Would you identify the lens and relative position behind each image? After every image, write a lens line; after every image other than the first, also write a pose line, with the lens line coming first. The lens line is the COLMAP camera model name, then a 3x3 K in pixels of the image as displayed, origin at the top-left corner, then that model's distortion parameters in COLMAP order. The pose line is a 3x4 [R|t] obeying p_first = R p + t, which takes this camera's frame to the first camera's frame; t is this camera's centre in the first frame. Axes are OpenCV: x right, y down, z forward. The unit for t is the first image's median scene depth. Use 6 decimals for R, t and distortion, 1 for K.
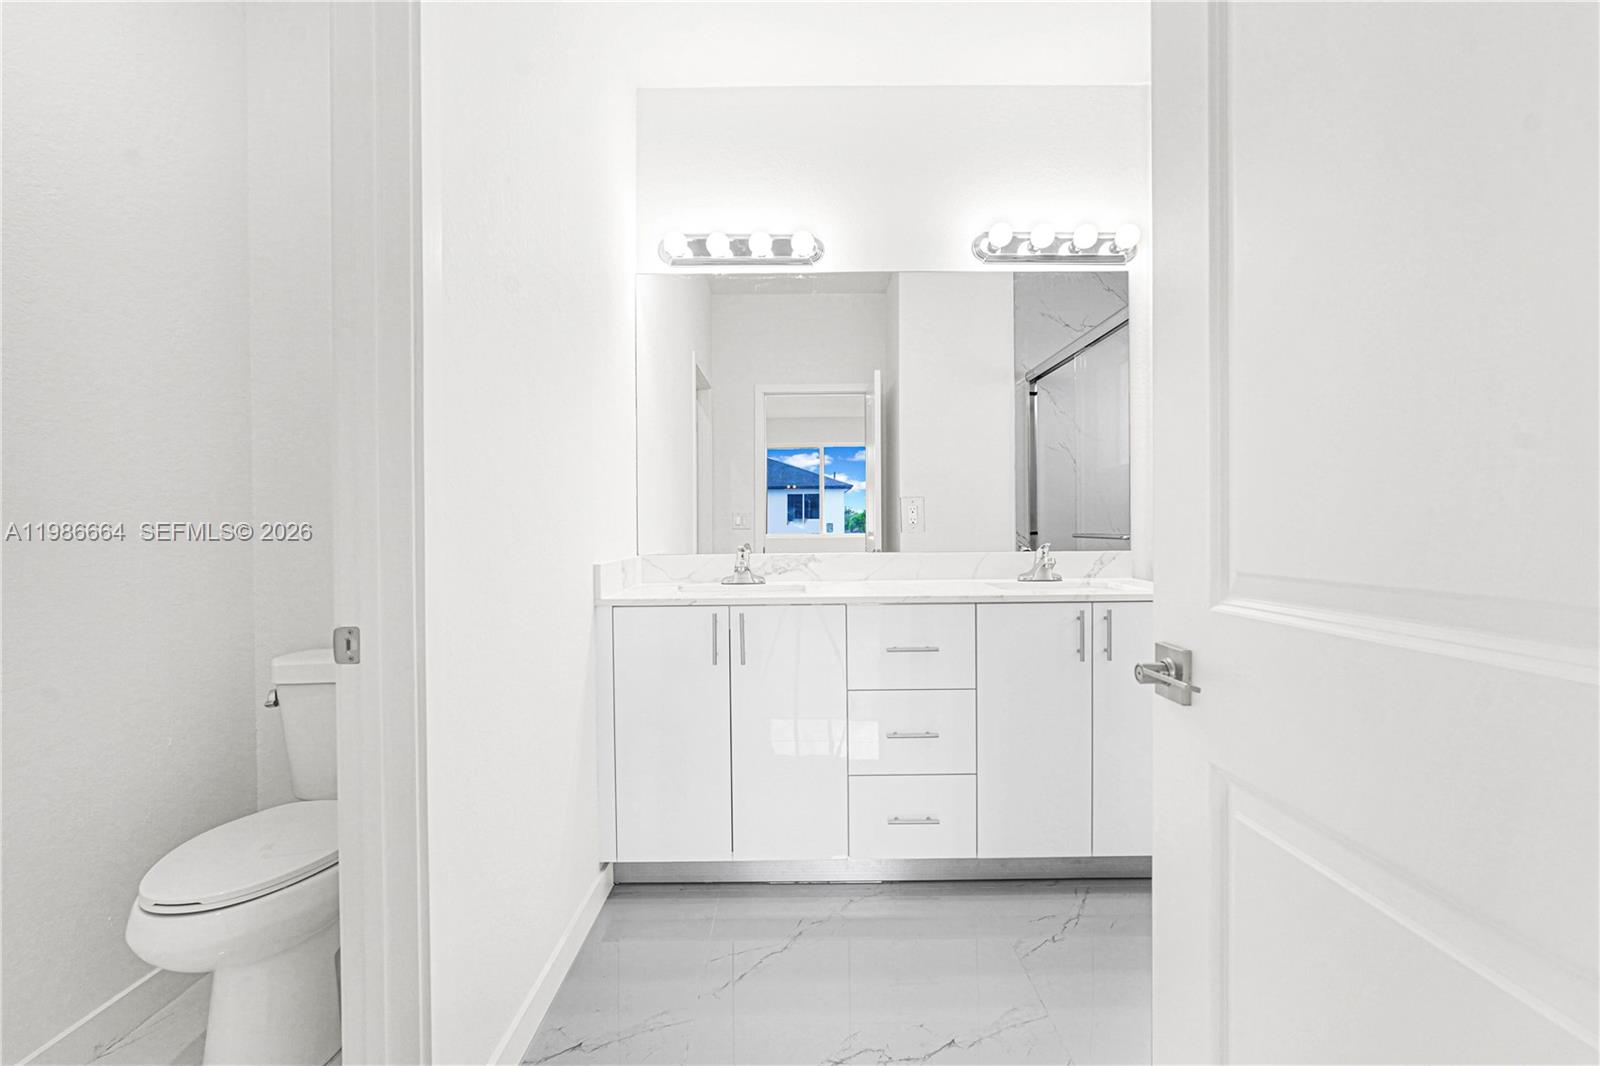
lens RADIAL K [[721.5, 0, 797.1], [0, 721.5, 529.9], [0, 0, 1]] dist [-0.007068, 0.002425]
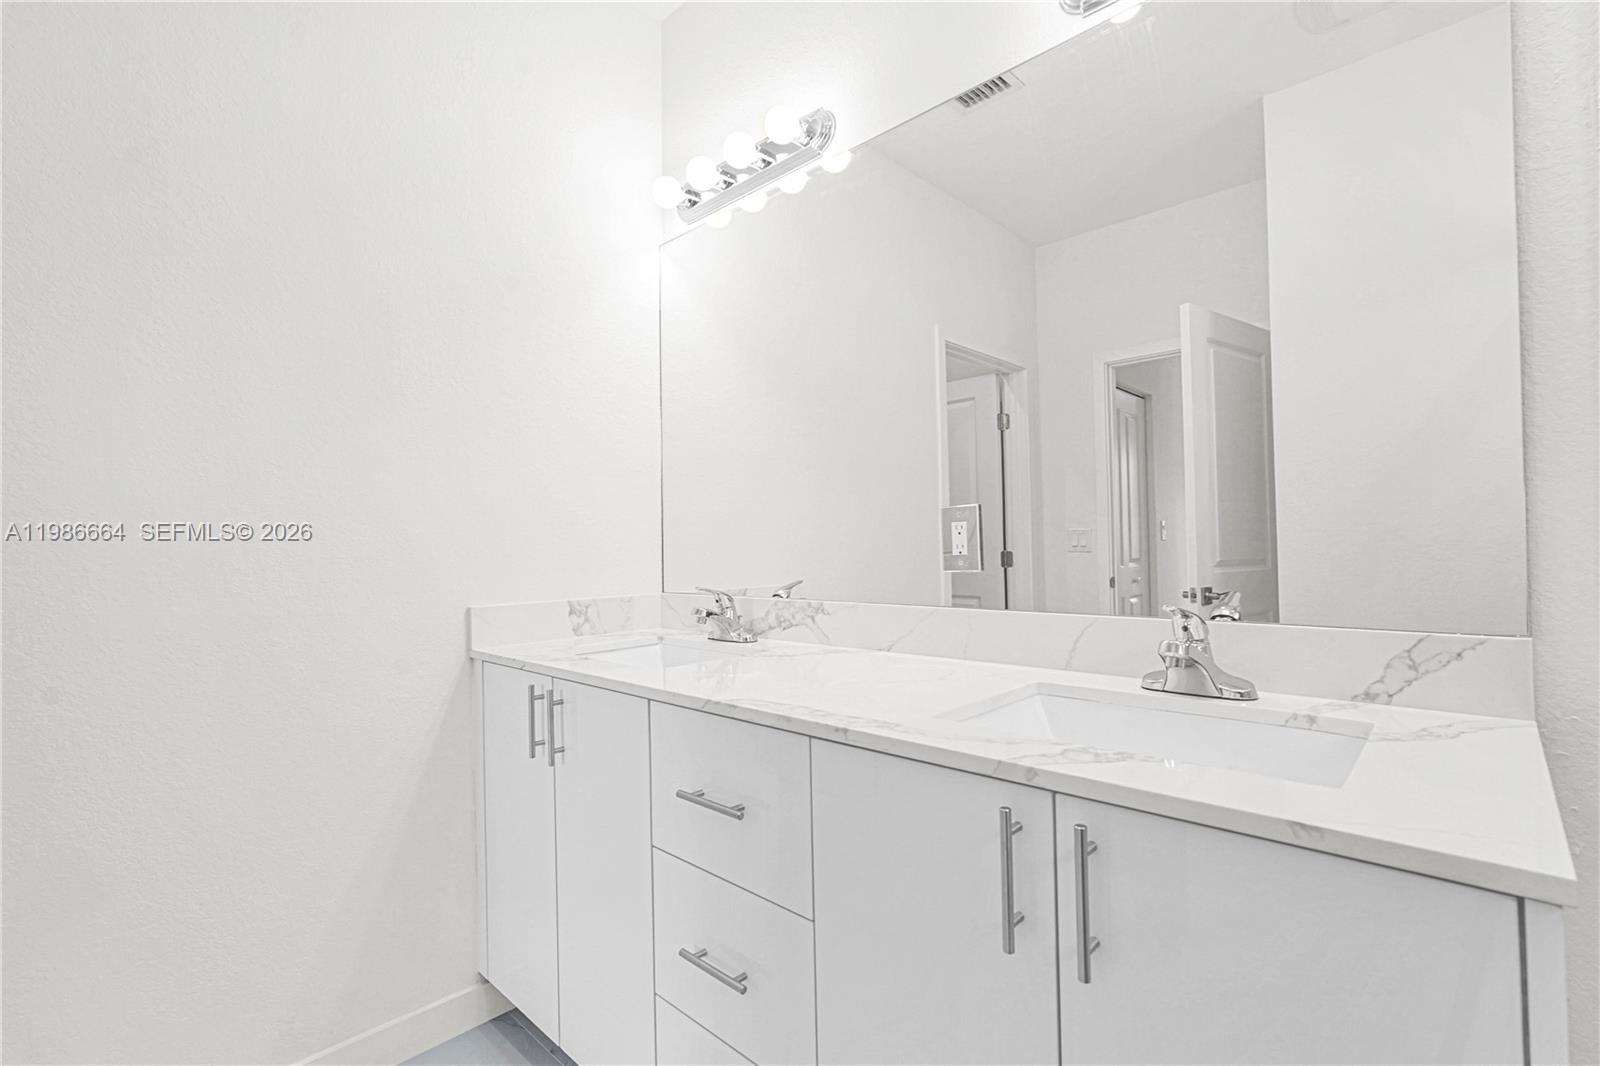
lens RADIAL K [[721.5, 0, 801.4], [0, 721.5, 540.5], [0, 0, 1]] dist [-0.007068, 0.002425]
pose [[0.728305, -0.009522, -0.685186, 0.446544], [0.006220, 0.999954, -0.007284, -0.016083], [0.685224, 0.001043, 0.728331, 0.525395]]
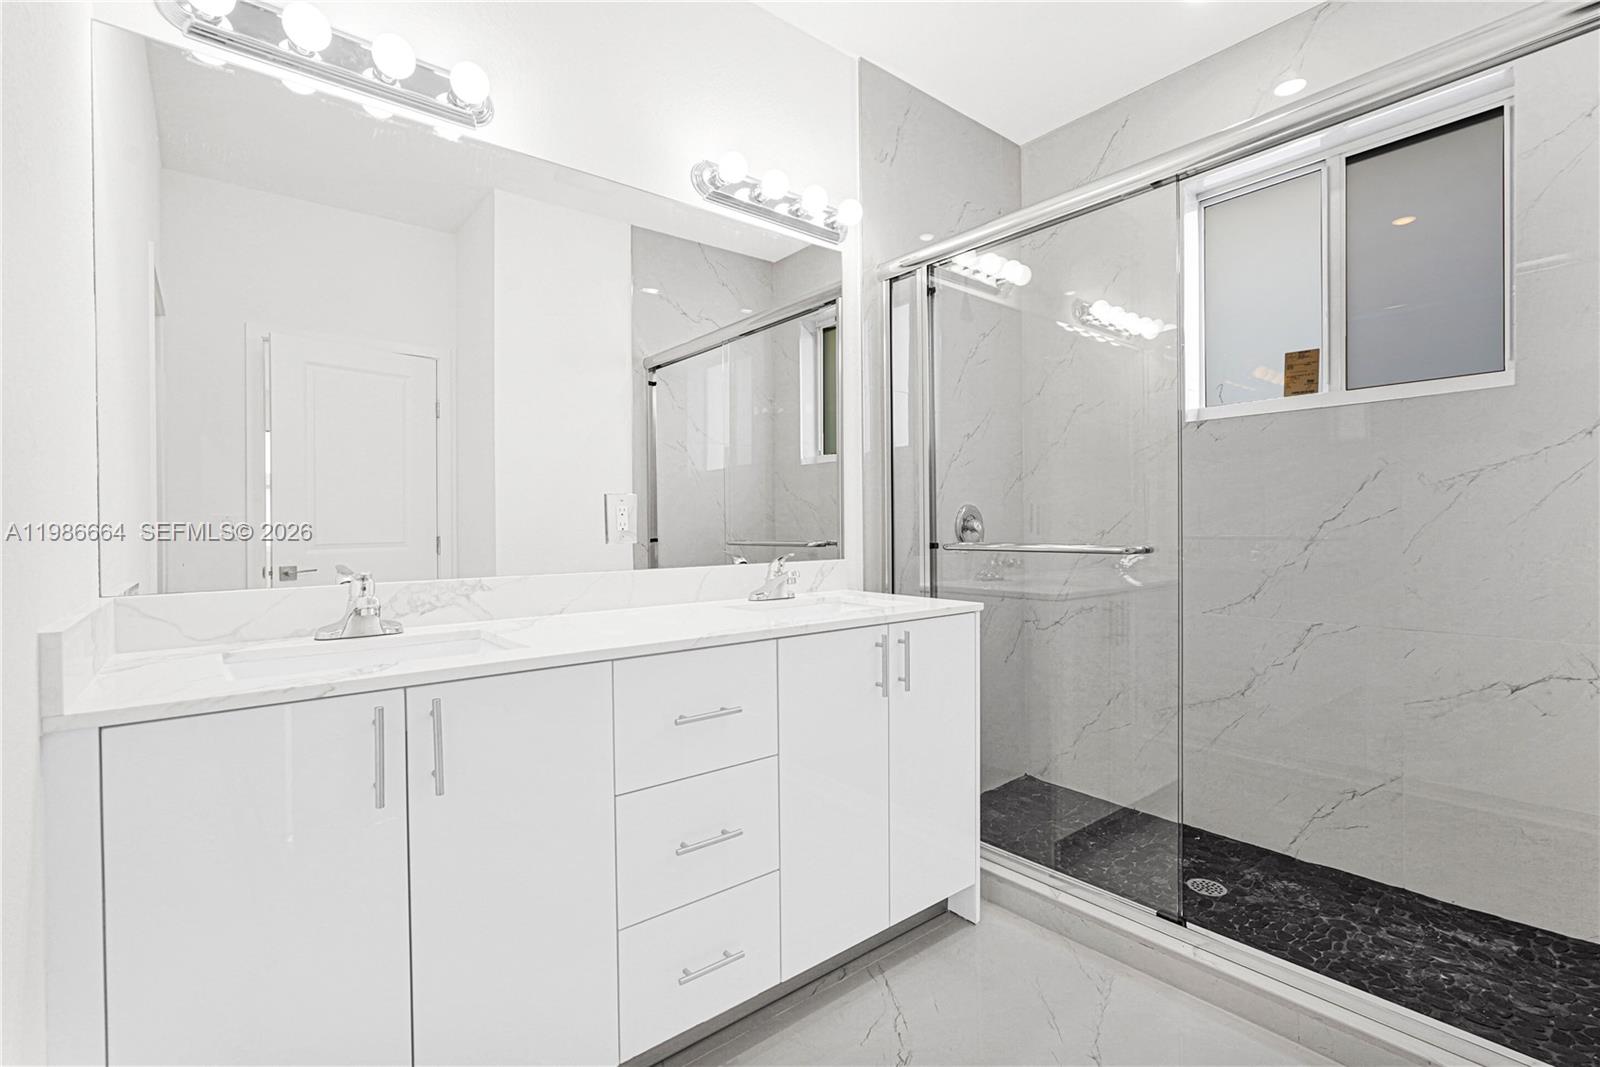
lens RADIAL K [[721.5, 0, 791.3], [0, 721.5, 531.9], [0, 0, 1]] dist [-0.007068, 0.002425]
pose [[0.782423, -0.004463, 0.622731, -0.159331], [0.007282, 0.999972, -0.001983, -0.004631], [-0.622704, 0.006086, 0.782434, 0.329386]]
